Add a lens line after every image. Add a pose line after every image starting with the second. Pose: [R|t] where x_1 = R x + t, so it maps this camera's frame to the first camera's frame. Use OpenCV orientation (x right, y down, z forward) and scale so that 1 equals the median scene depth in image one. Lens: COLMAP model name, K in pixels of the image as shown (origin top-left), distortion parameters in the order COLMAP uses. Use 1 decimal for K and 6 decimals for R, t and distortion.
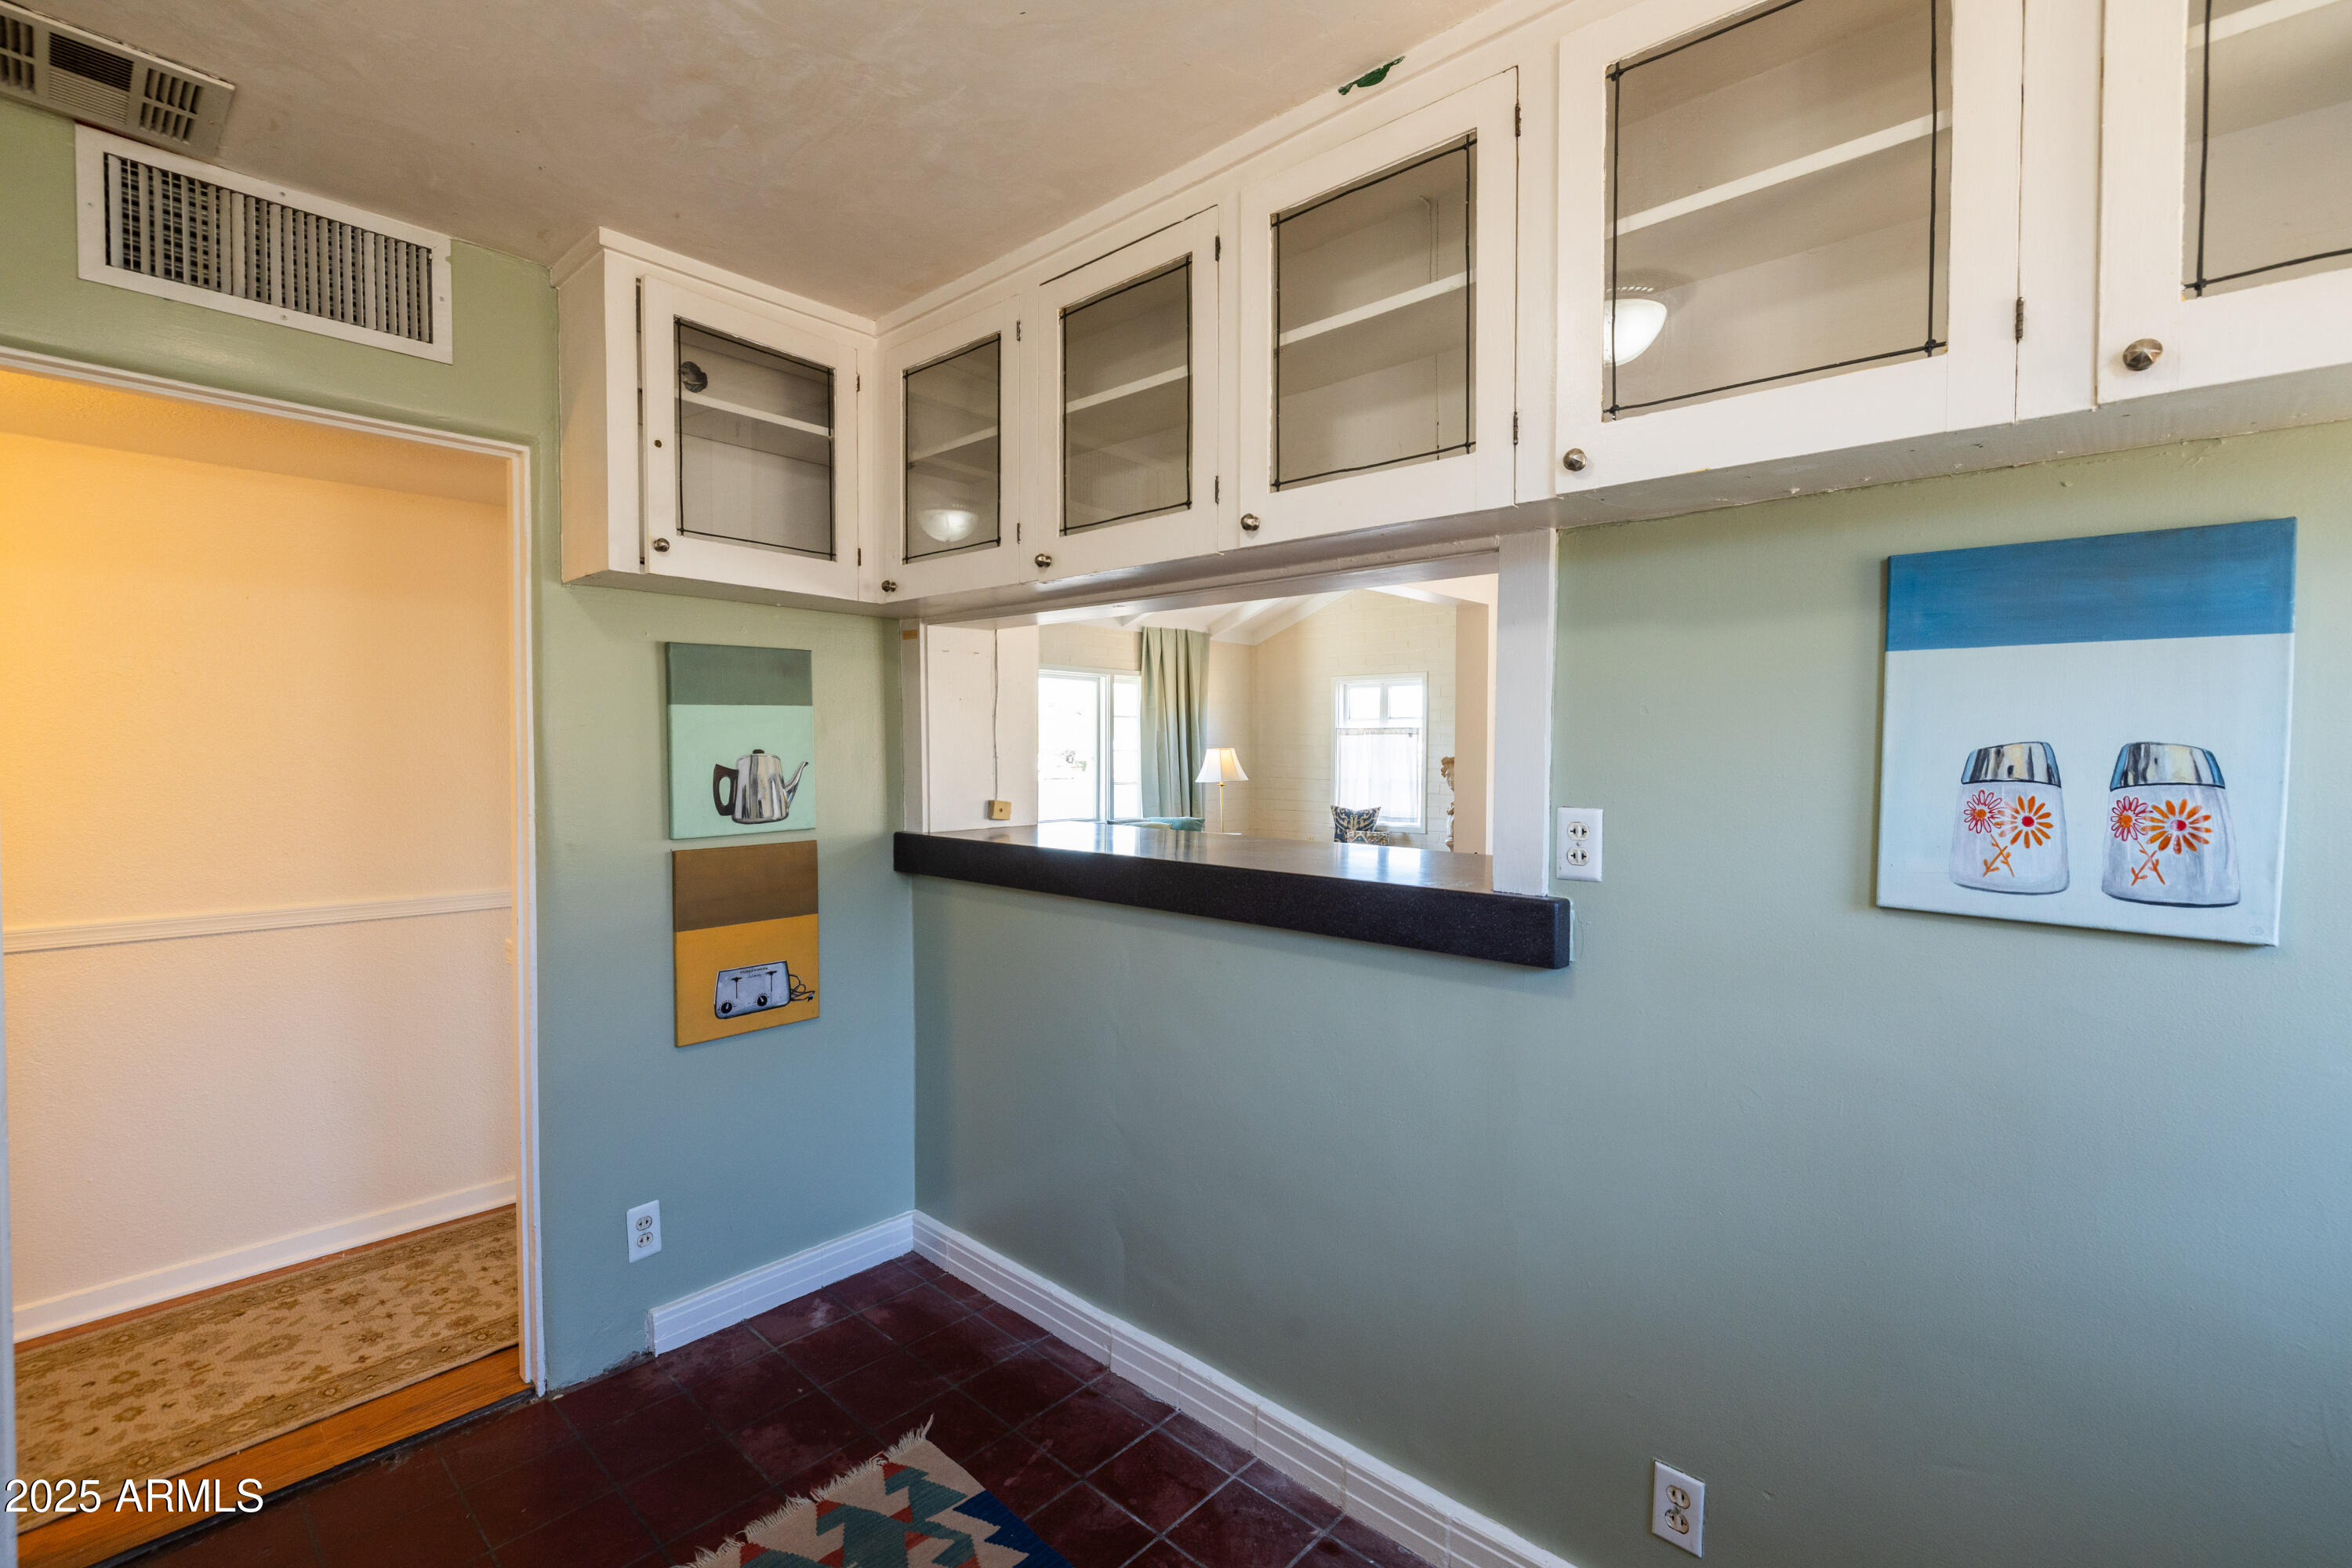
lens RADIAL K [[1018.6, 0, 1160.7], [0, 1018.6, 780.4], [0, 0, 1]] dist [0.000630, -0.000358]
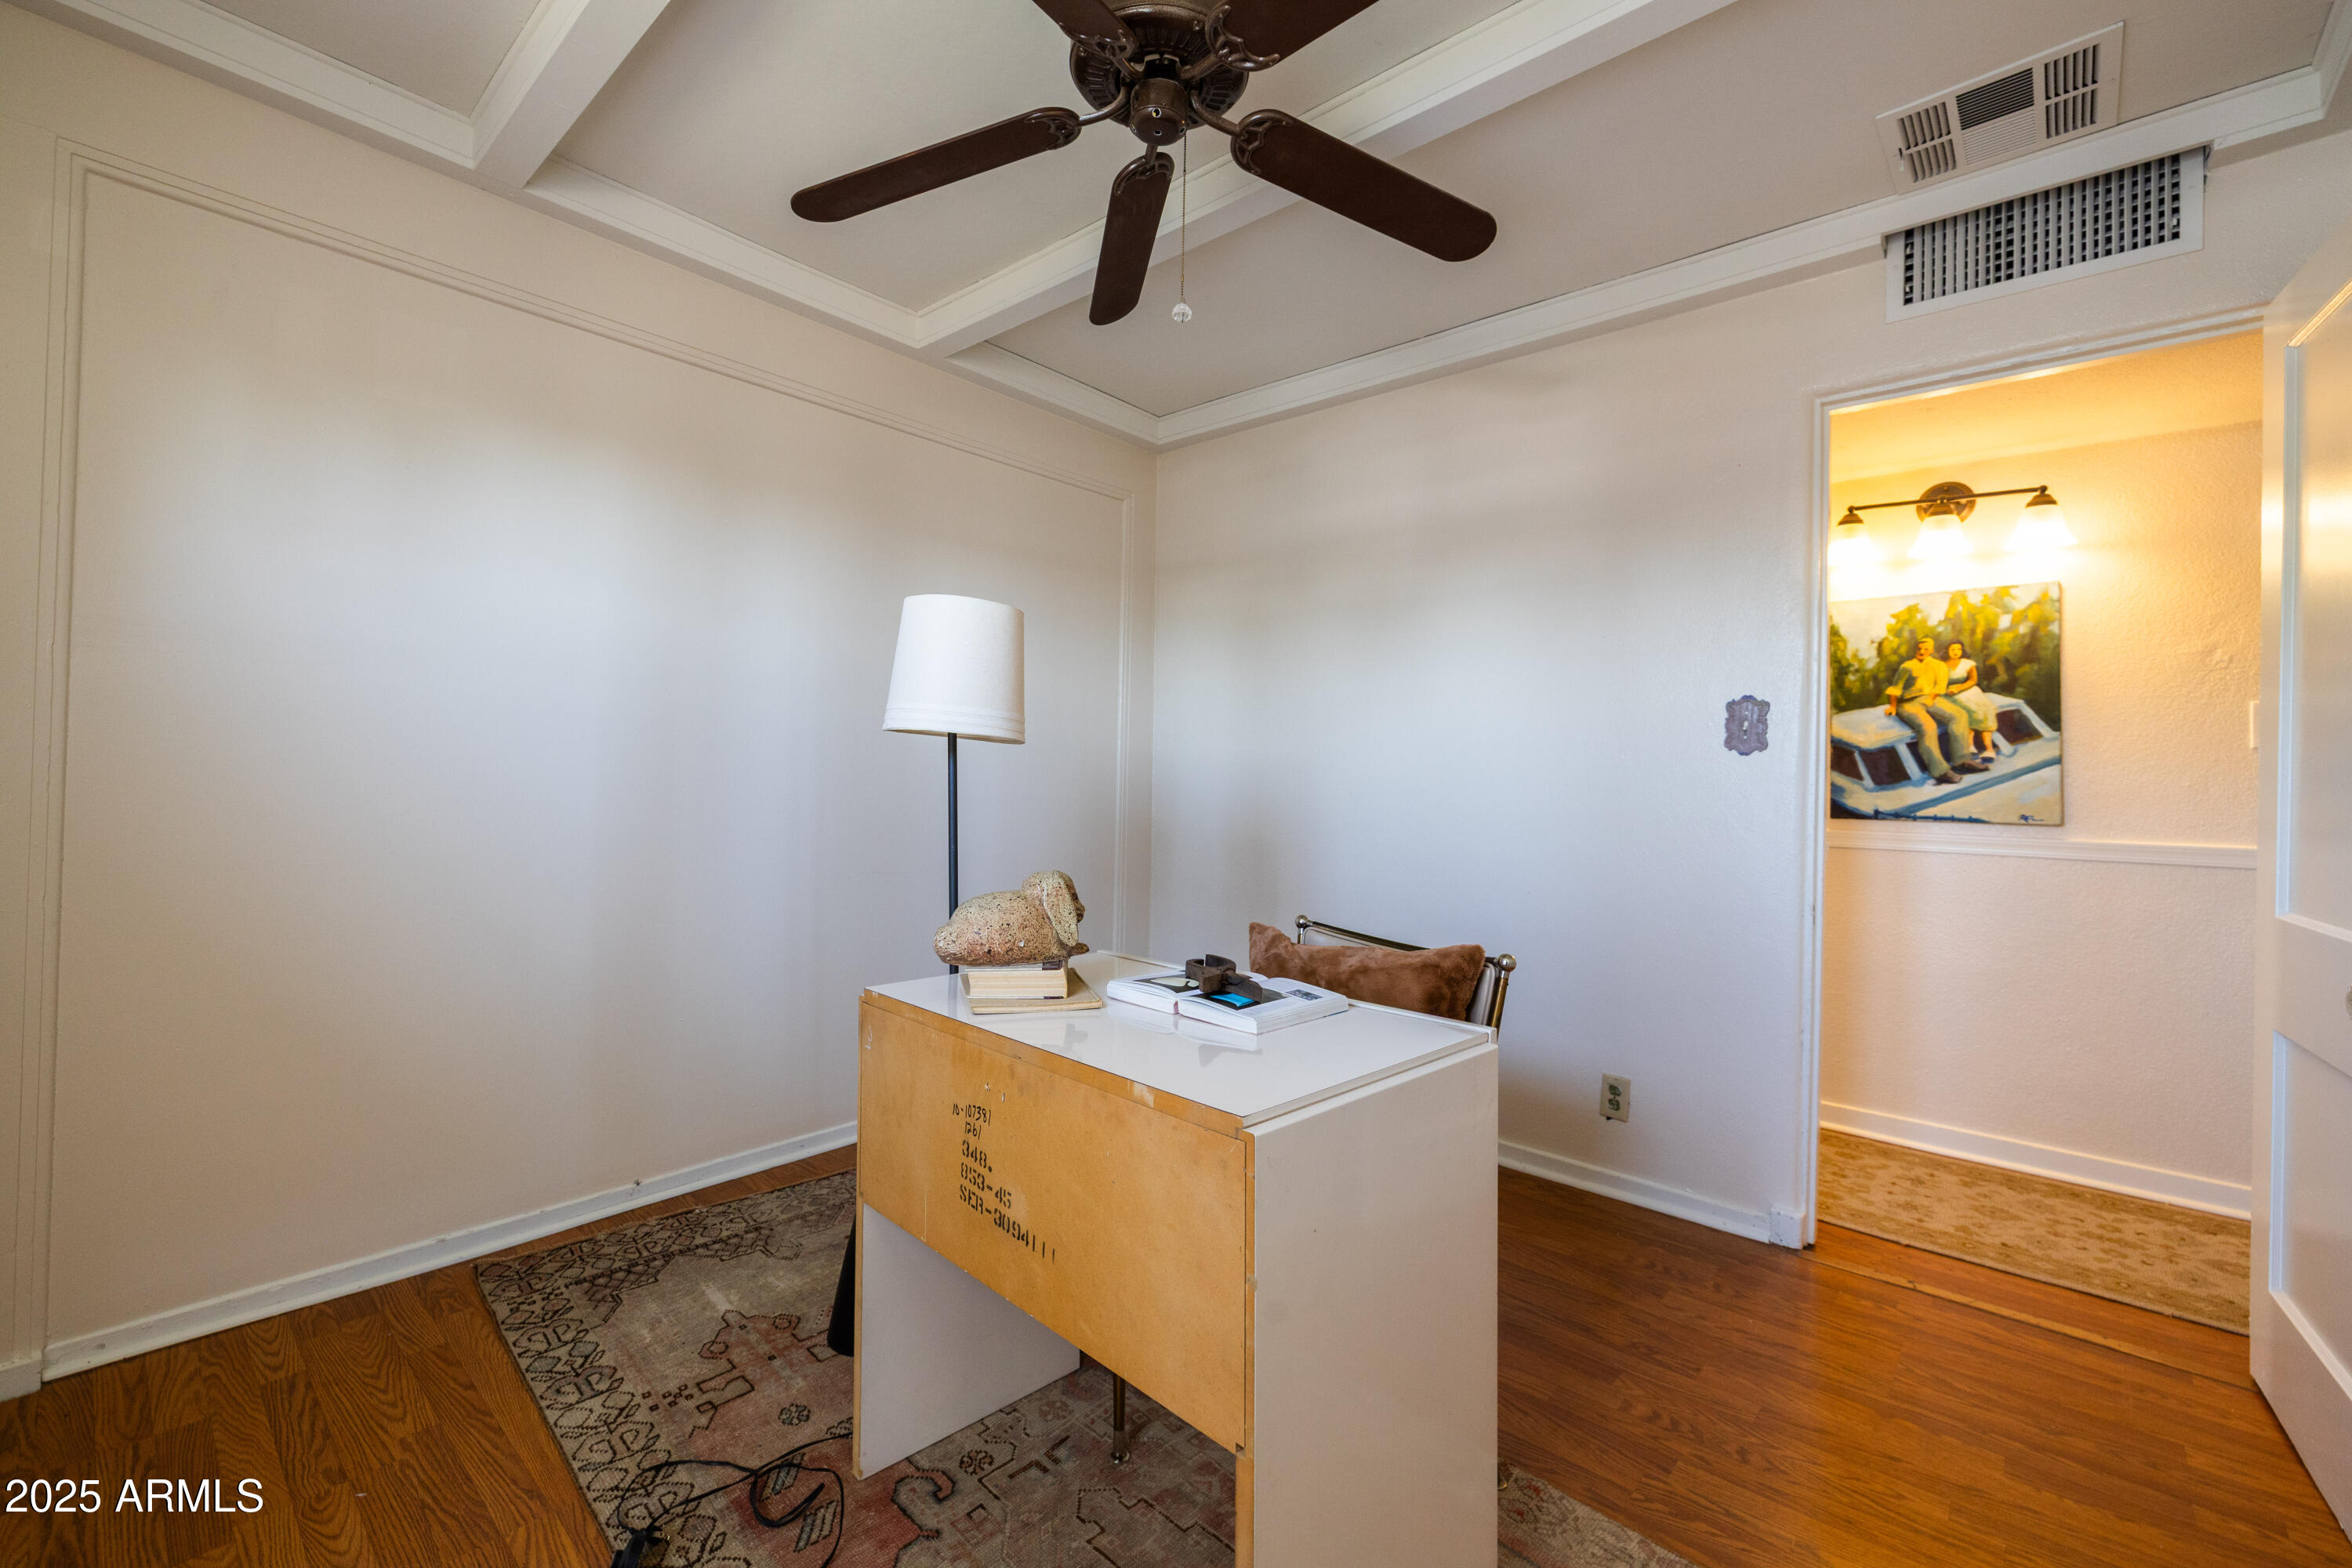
lens RADIAL K [[985.9, 0, 1167.4], [0, 985.9, 771.5], [0, 0, 1]] dist [-0.000173, 0.000052]
pose [[-0.020870, 0.014624, 0.999675, -1.979220], [0.023525, 0.999623, -0.014132, 0.051102], [-0.999505, 0.023223, -0.021207, 1.945055]]
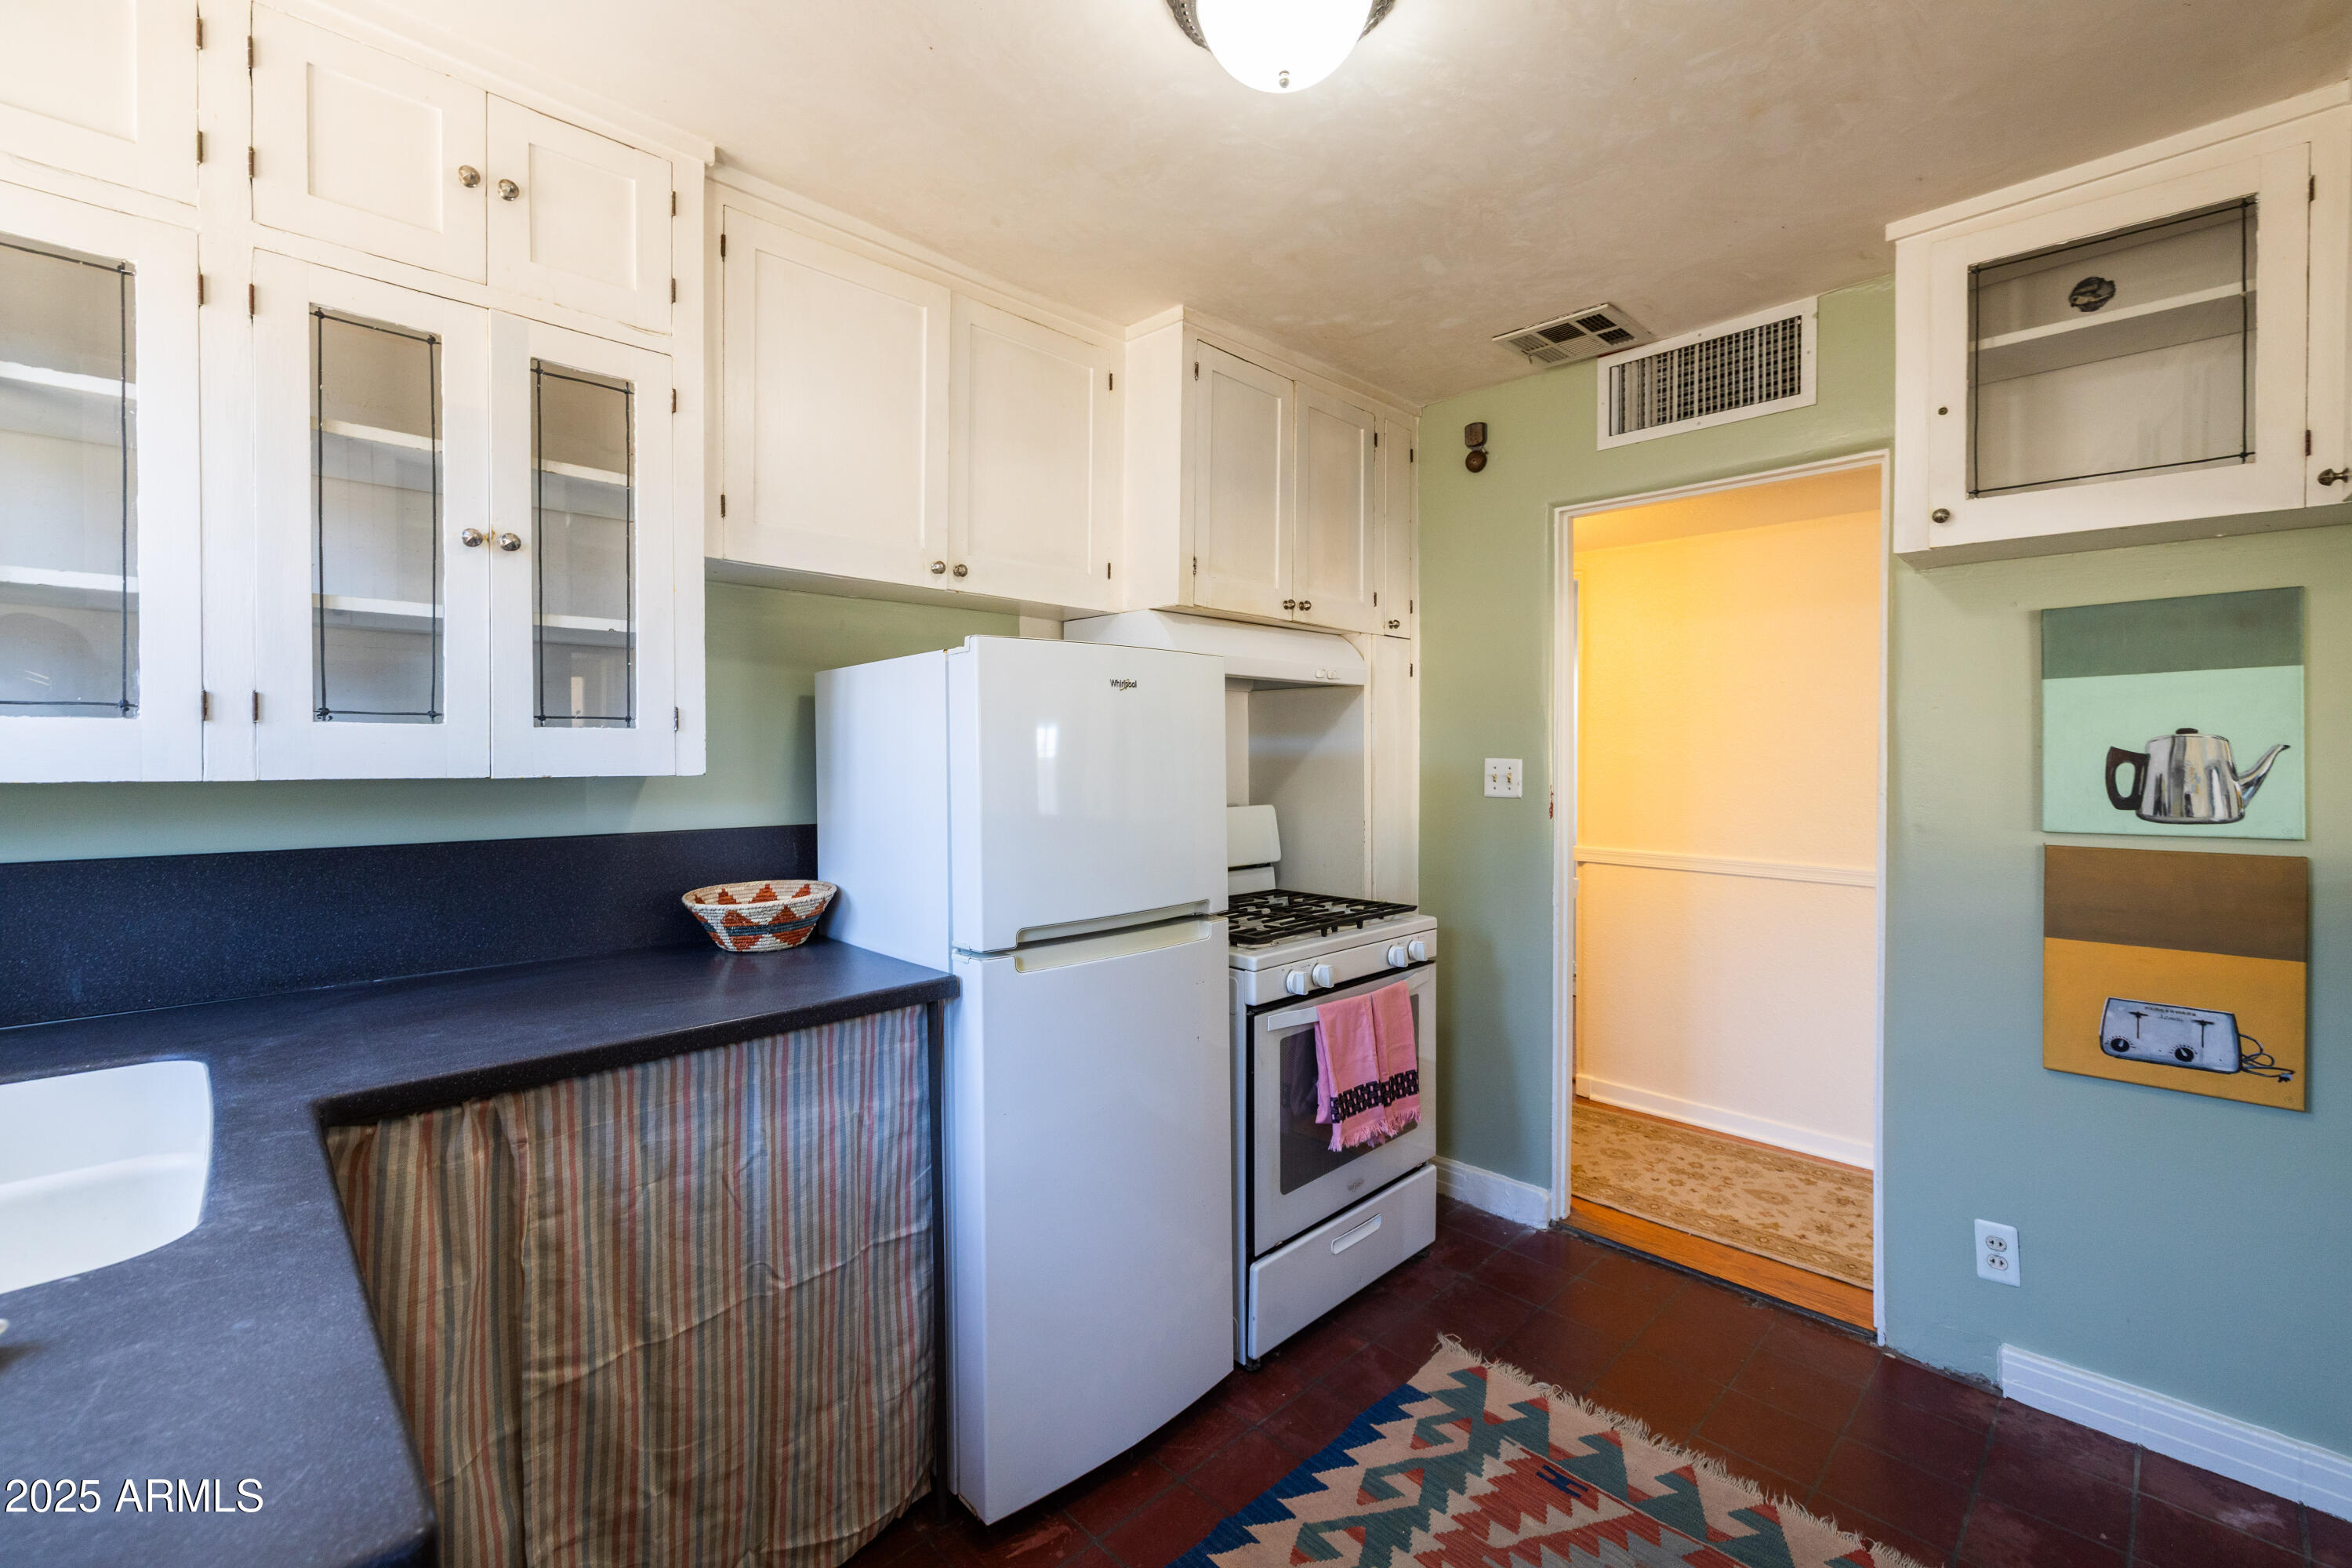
lens RADIAL K [[985.9, 0, 1167.4], [0, 985.9, 771.5], [0, 0, 1]] dist [-0.000173, 0.000052]
pose [[-0.049894, 0.019774, -0.998559, 0.410096], [-0.032829, 0.999231, 0.021428, 0.012331], [0.998215, 0.033850, -0.049206, 0.276445]]
